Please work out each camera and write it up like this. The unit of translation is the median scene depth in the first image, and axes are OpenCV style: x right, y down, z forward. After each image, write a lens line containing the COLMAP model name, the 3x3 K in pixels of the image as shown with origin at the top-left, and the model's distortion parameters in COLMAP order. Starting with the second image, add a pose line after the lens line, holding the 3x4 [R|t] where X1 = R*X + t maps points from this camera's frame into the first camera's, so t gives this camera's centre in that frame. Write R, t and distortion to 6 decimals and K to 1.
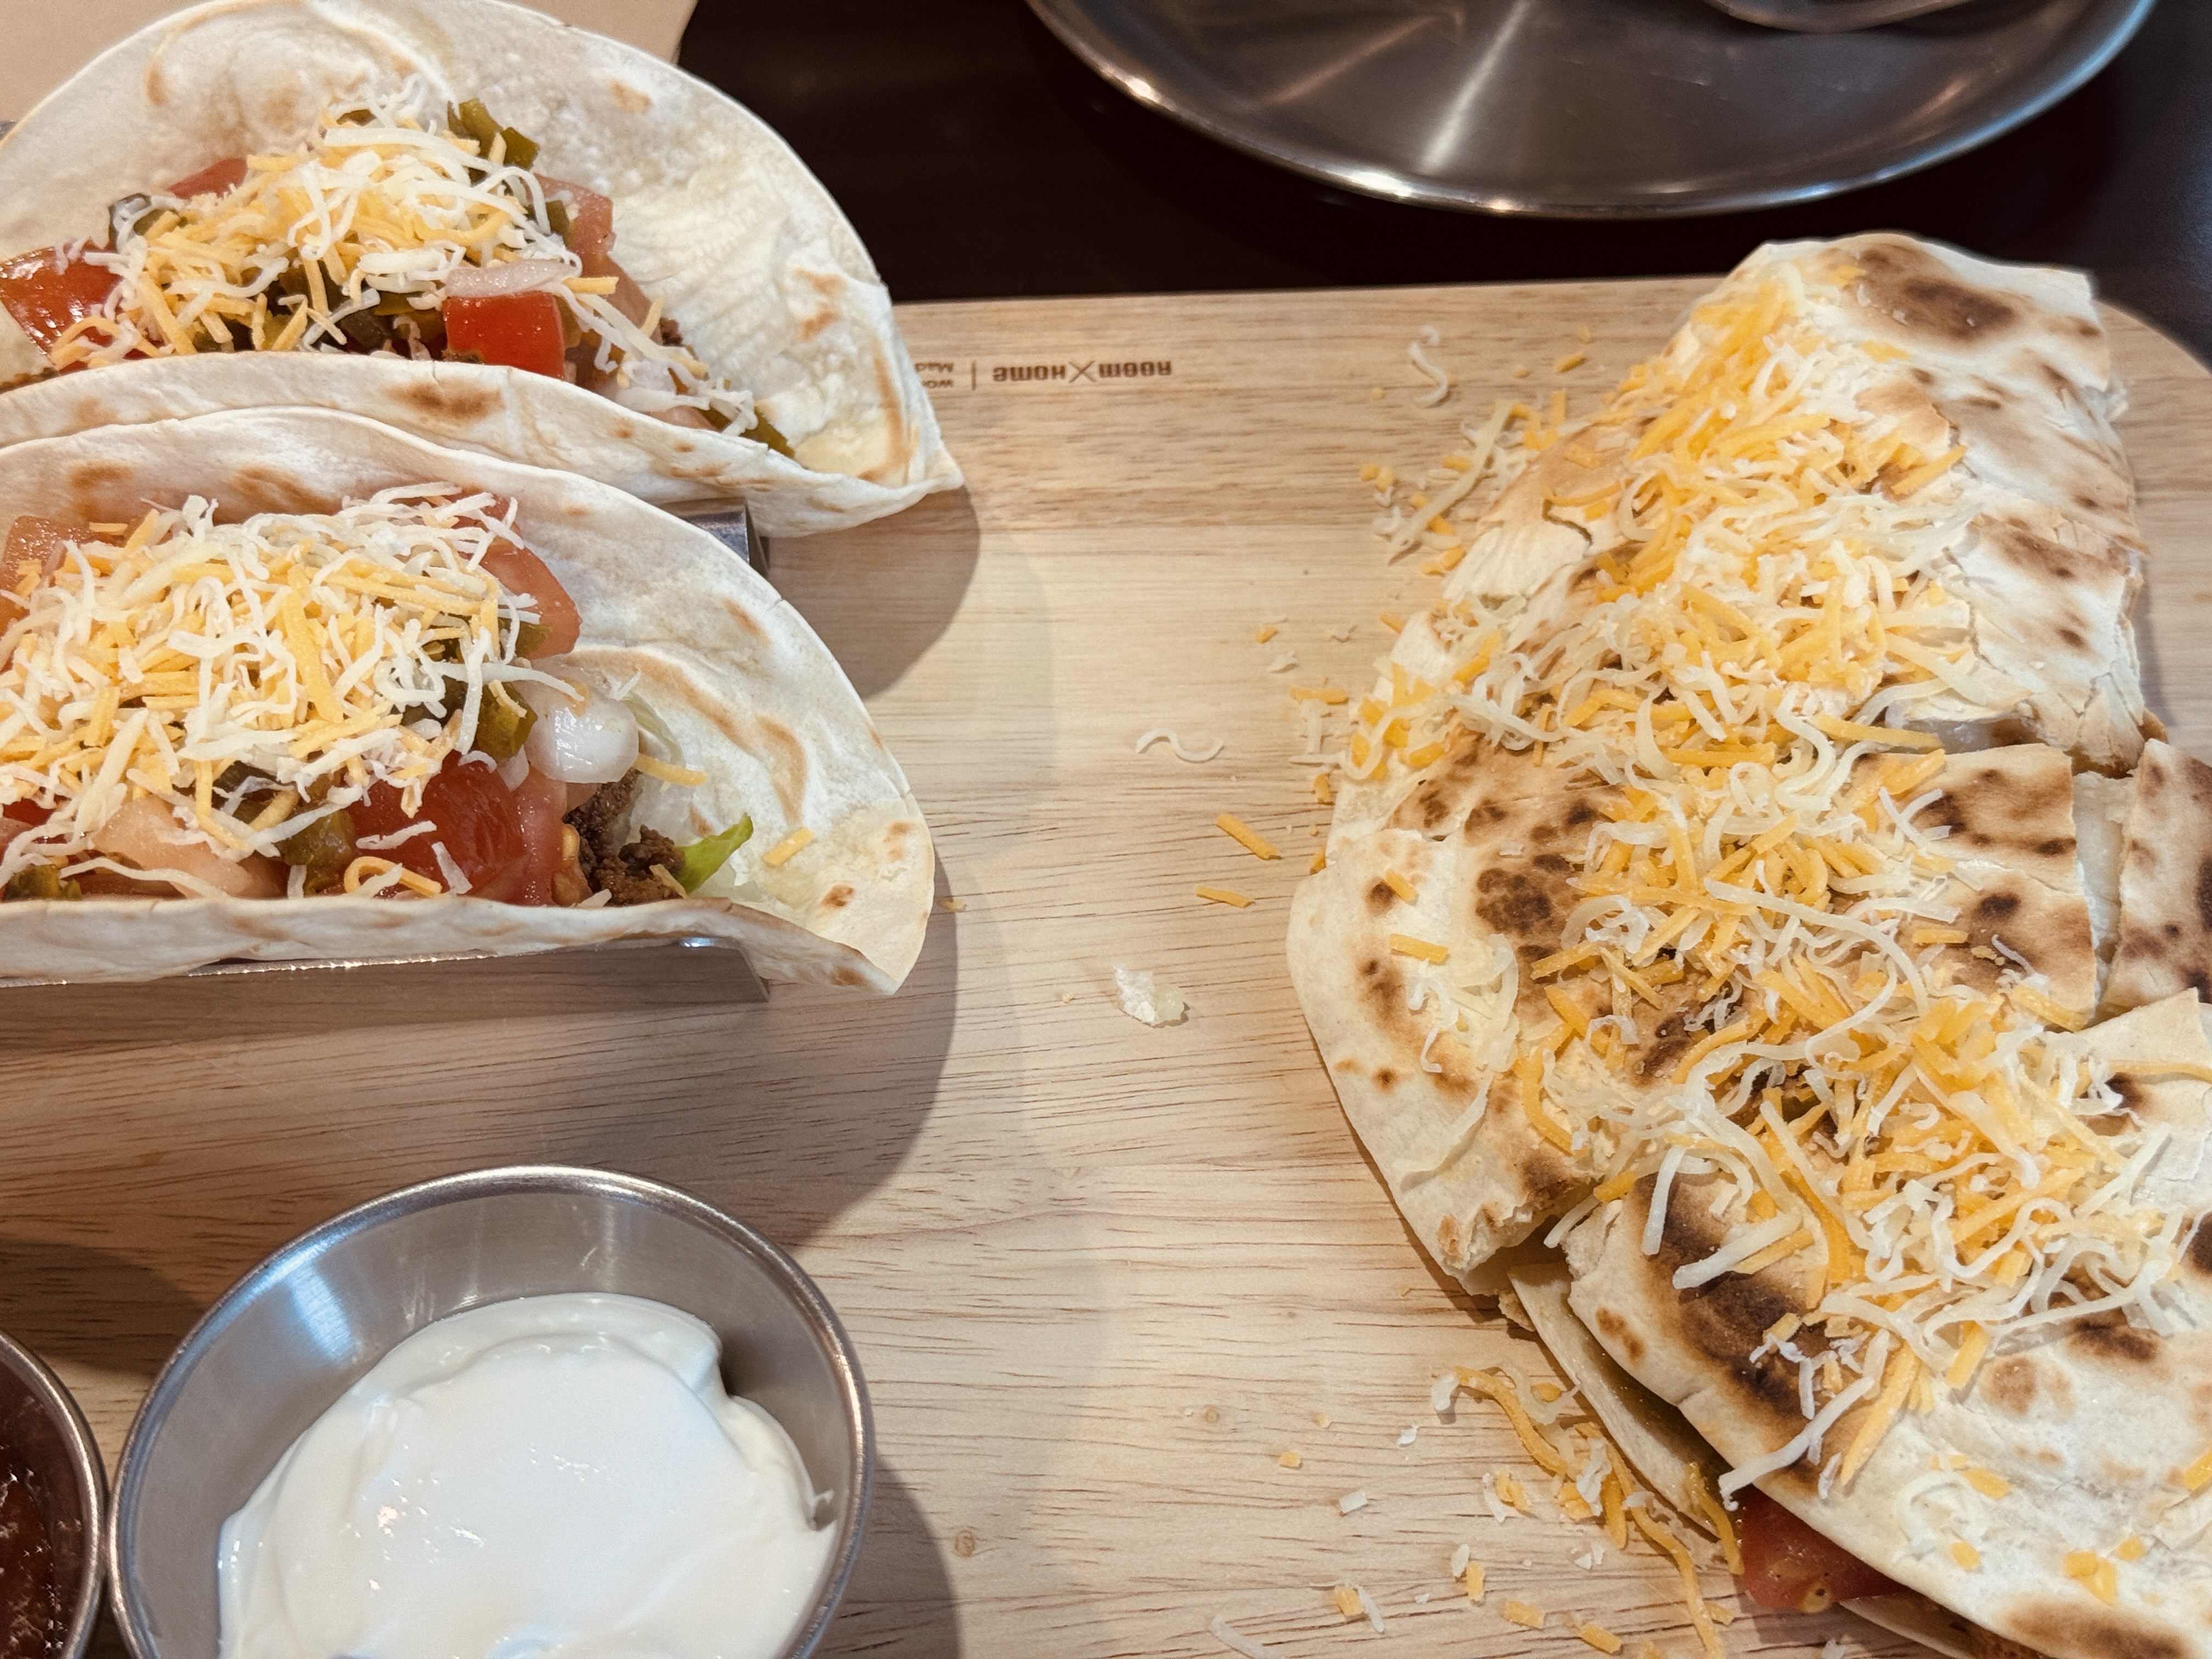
lens RADIAL K [[3181.0, 0, 1106.0], [0, 3181.0, 829.5], [0, 0, 1]] dist [0.166696, -0.013888]
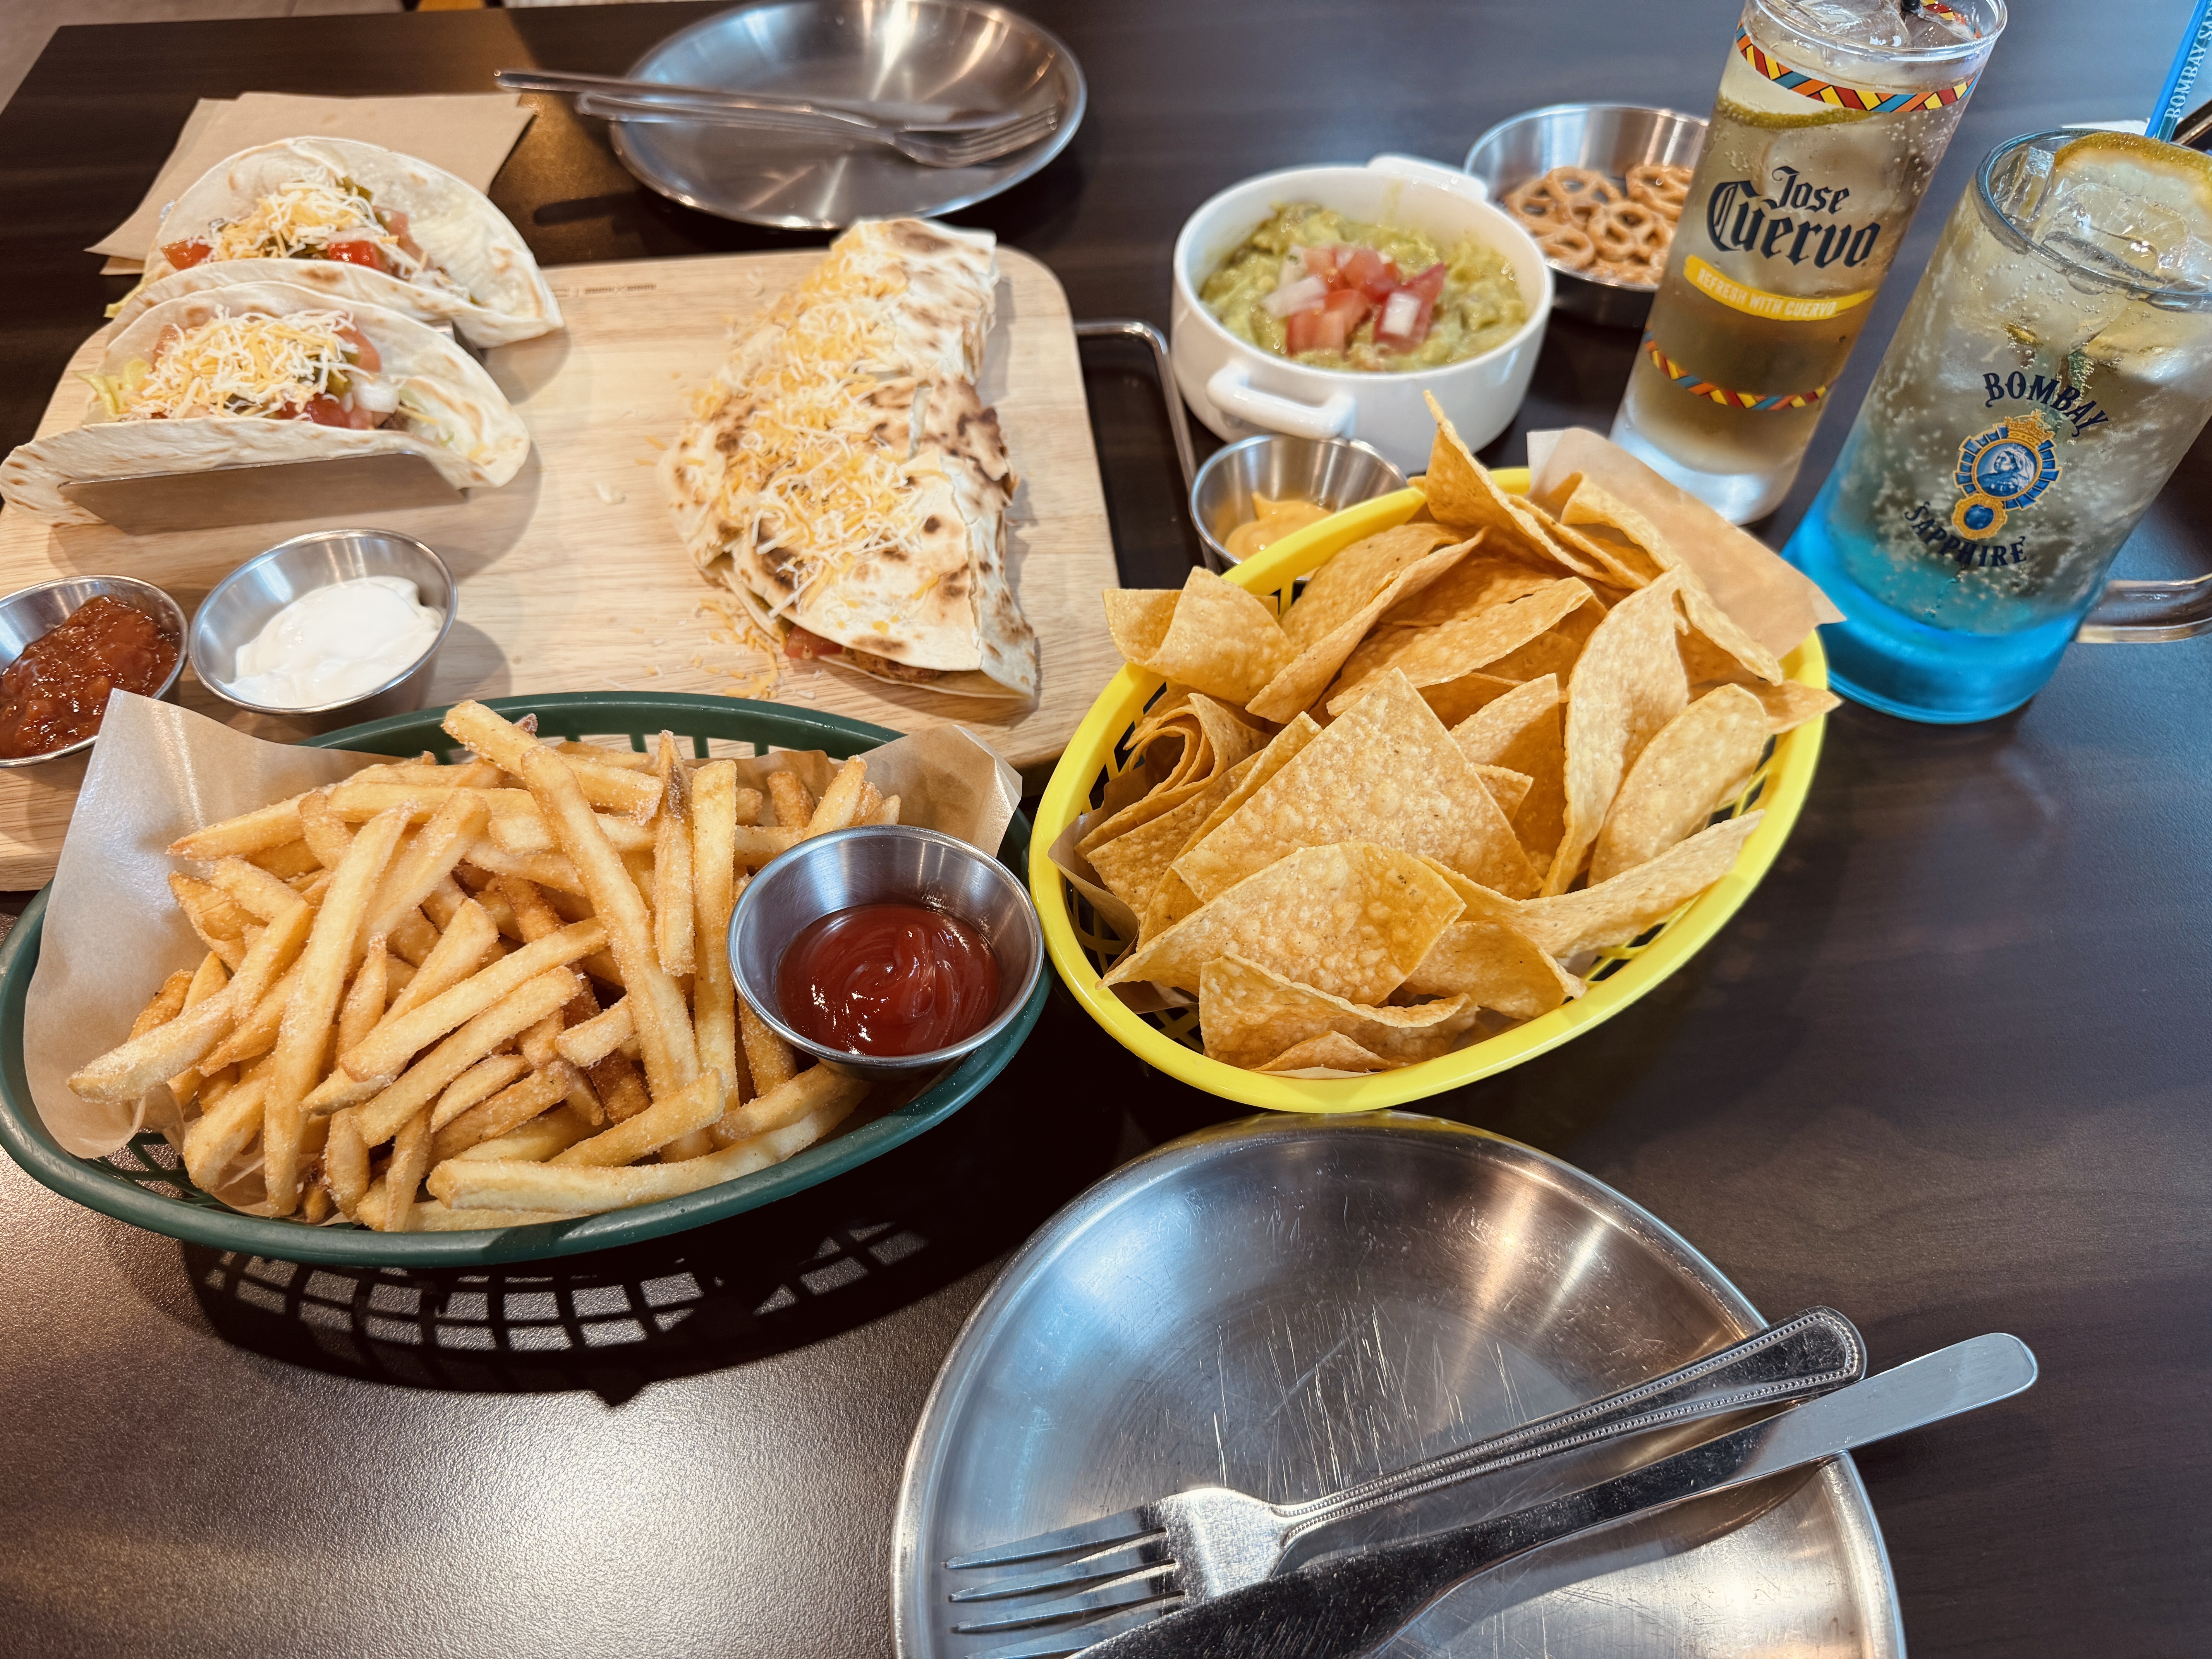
lens RADIAL K [[1617.5, 0, 1106.0], [0, 1617.5, 829.5], [0, 0, 1]] dist [-0.003710, -0.005894]
pose [[0.995797, -0.055424, 0.072919, 0.338951], [0.050053, 0.996037, 0.073521, 0.273915], [-0.076705, -0.069562, 0.994624, -0.445597]]
